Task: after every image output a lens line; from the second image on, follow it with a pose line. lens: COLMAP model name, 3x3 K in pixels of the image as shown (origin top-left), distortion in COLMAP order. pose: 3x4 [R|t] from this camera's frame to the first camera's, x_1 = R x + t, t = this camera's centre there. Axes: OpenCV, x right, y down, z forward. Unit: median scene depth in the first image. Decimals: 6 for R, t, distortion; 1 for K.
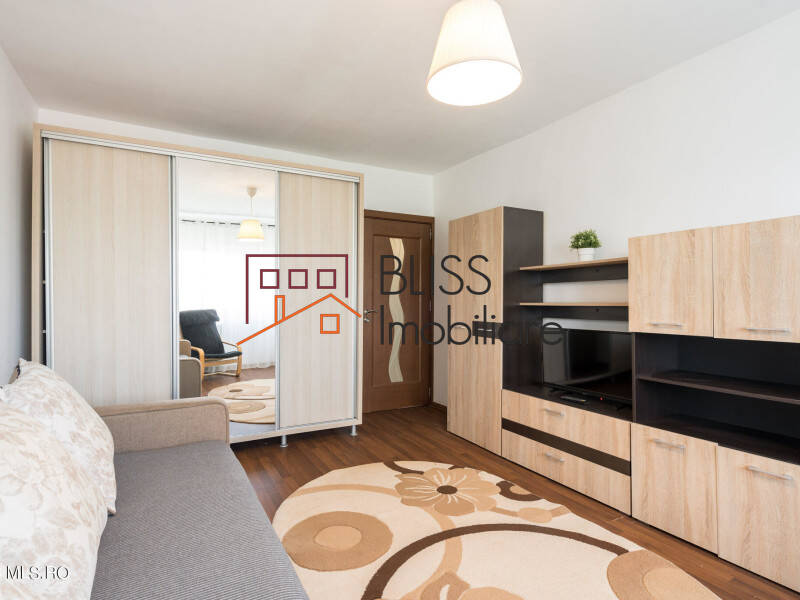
lens RADIAL K [[427.1, 0, 393.1], [0, 427.1, 301.3], [0, 0, 1]] dist [0.000670, 0.001290]
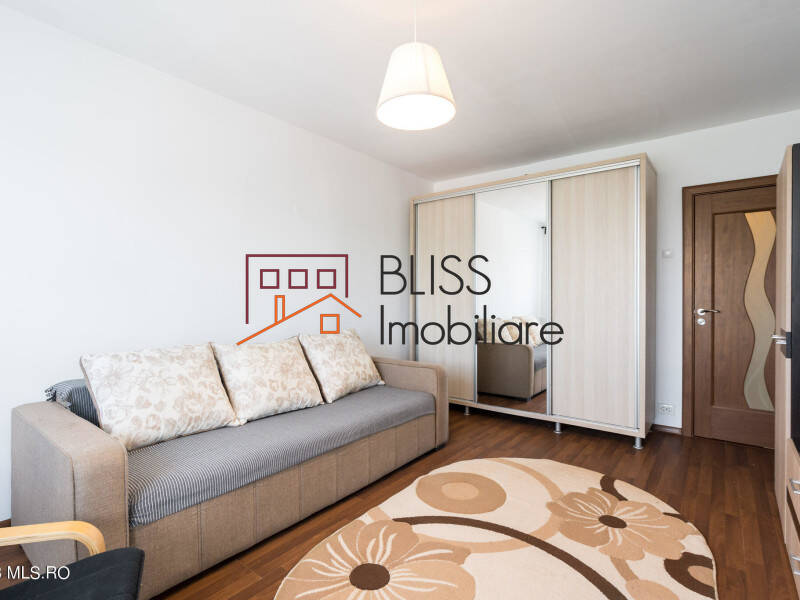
lens RADIAL K [[402.5, 0, 402.7], [0, 402.5, 298.8], [0, 0, 1]] dist [0.000866, 0.000870]
pose [[0.412115, -0.001261, -0.911131, 0.654751], [-0.000217, 0.999999, -0.001482, 0.003281], [0.911132, 0.000808, 0.412114, 0.284627]]
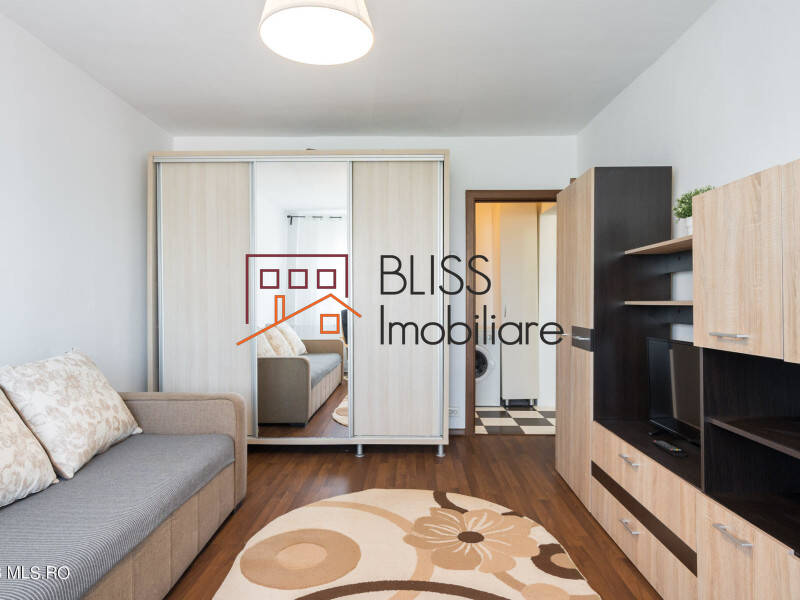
lens RADIAL K [[493.6, 0, 399.6], [0, 493.6, 303.1], [0, 0, 1]] dist [0.001215, 0.000115]
pose [[0.874480, -0.001269, -0.485061, 0.439004], [0.003552, 0.999987, 0.003787, 0.003031], [0.485049, -0.005035, 0.874472, 0.131636]]
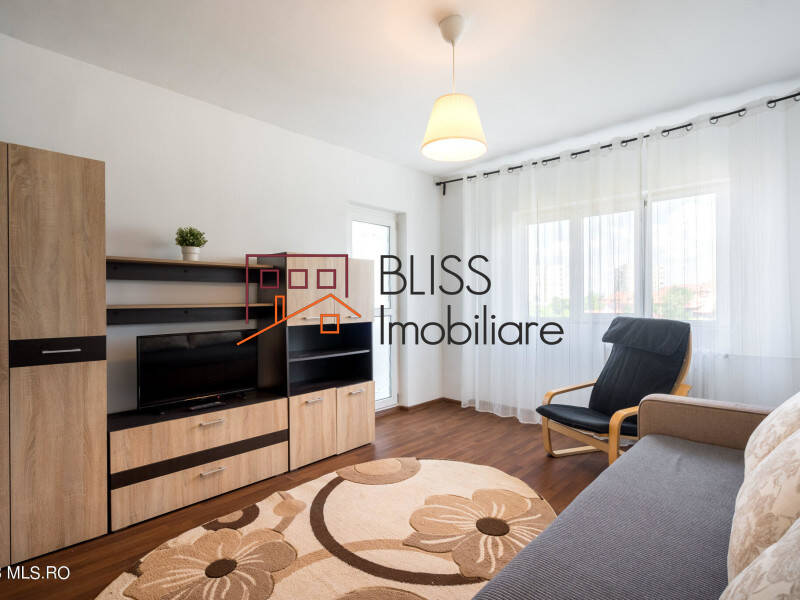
lens RADIAL K [[411.8, 0, 396.6], [0, 411.8, 302.2], [0, 0, 1]] dist [0.004225, -0.011581]
pose [[-0.307353, -0.002611, 0.951592, -0.593728], [0.005702, 0.999973, 0.004585, -0.003946], [-0.951578, 0.006835, -0.307330, 0.893699]]
